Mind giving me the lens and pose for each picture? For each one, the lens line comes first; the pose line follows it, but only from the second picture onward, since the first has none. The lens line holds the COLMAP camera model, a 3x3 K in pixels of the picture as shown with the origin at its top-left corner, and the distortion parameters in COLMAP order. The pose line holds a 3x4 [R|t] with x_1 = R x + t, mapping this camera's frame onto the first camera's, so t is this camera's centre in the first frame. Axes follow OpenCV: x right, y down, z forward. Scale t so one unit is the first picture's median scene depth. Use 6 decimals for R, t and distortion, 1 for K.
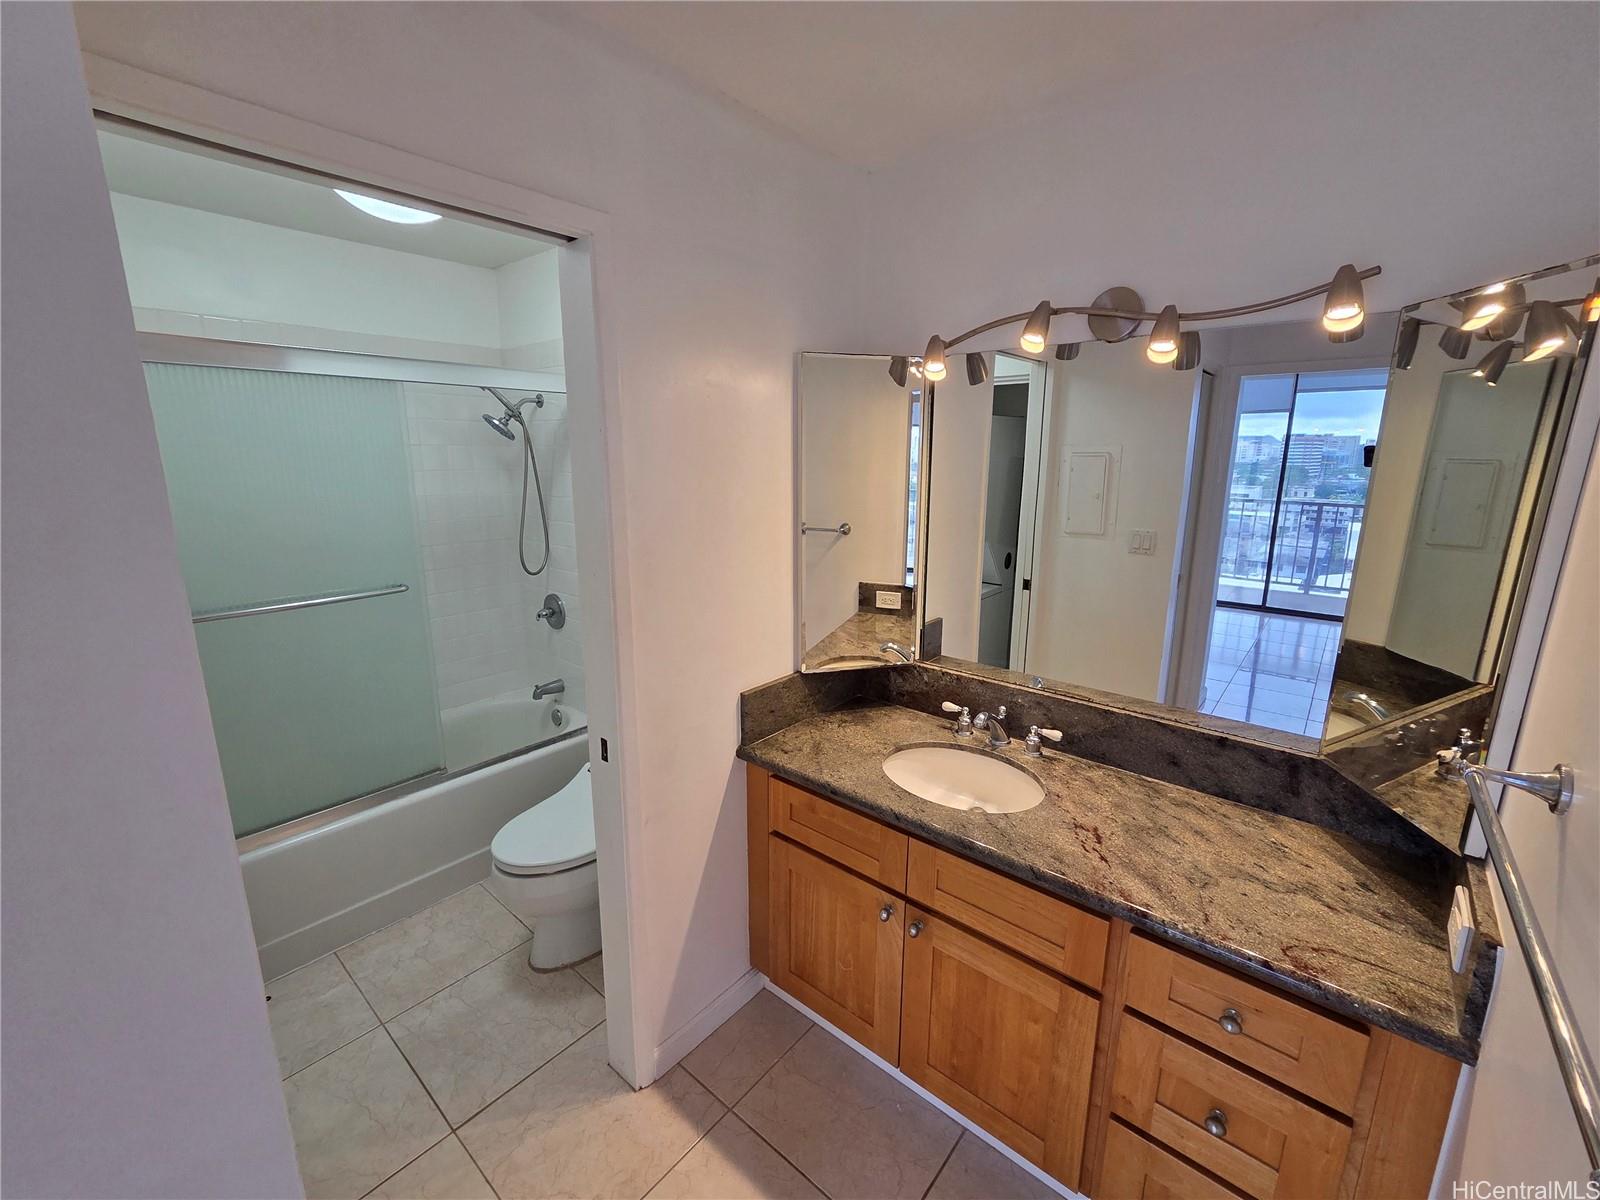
lens RADIAL K [[664.0, 0, 791.8], [0, 664.0, 594.2], [0, 0, 1]] dist [0.000719, 0.000222]
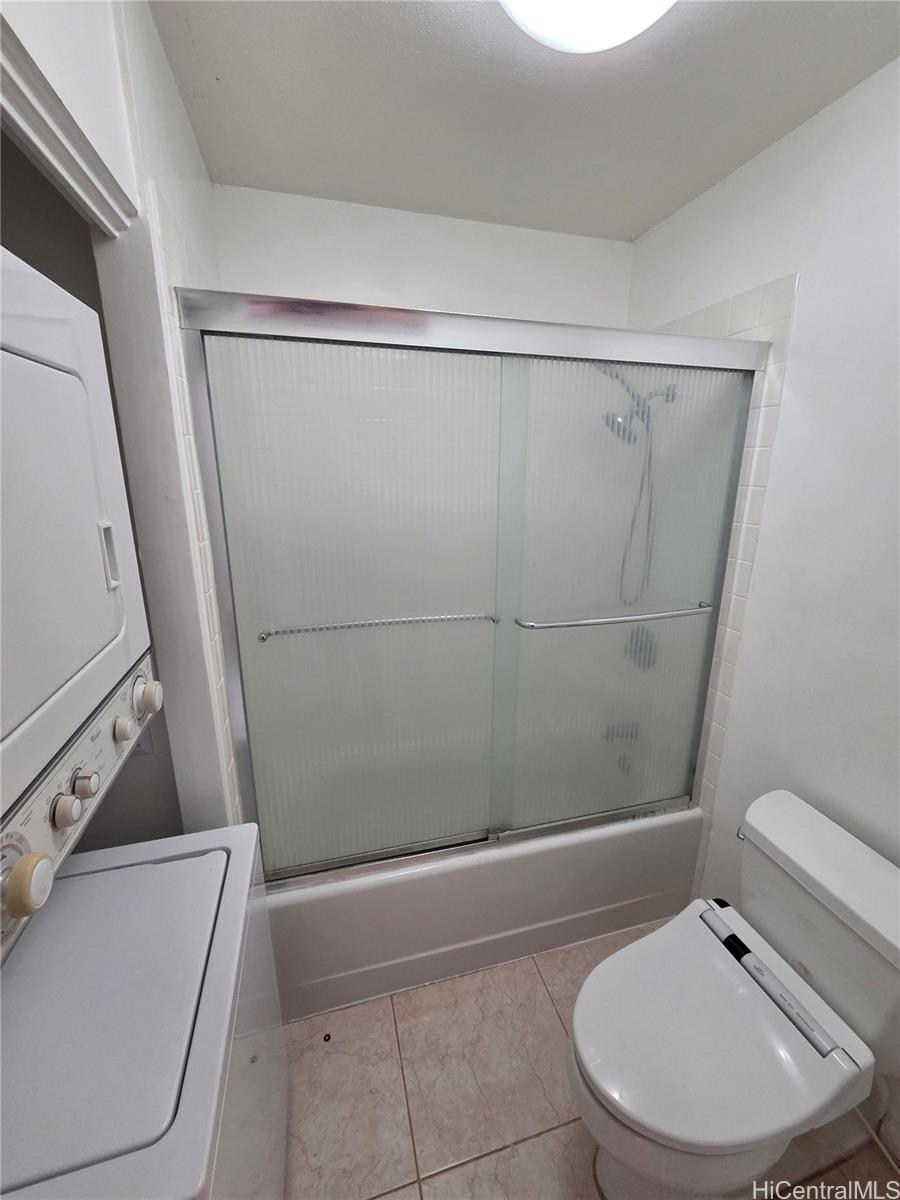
lens RADIAL K [[498.0, 0, 454.2], [0, 498.0, 598.5], [0, 0, 1]] dist [0.000719, 0.000222]
pose [[0.831830, 0.136858, -0.537893, -0.292086], [-0.111425, 0.990570, 0.079719, -0.079565], [0.543731, -0.006378, 0.839235, 0.431601]]
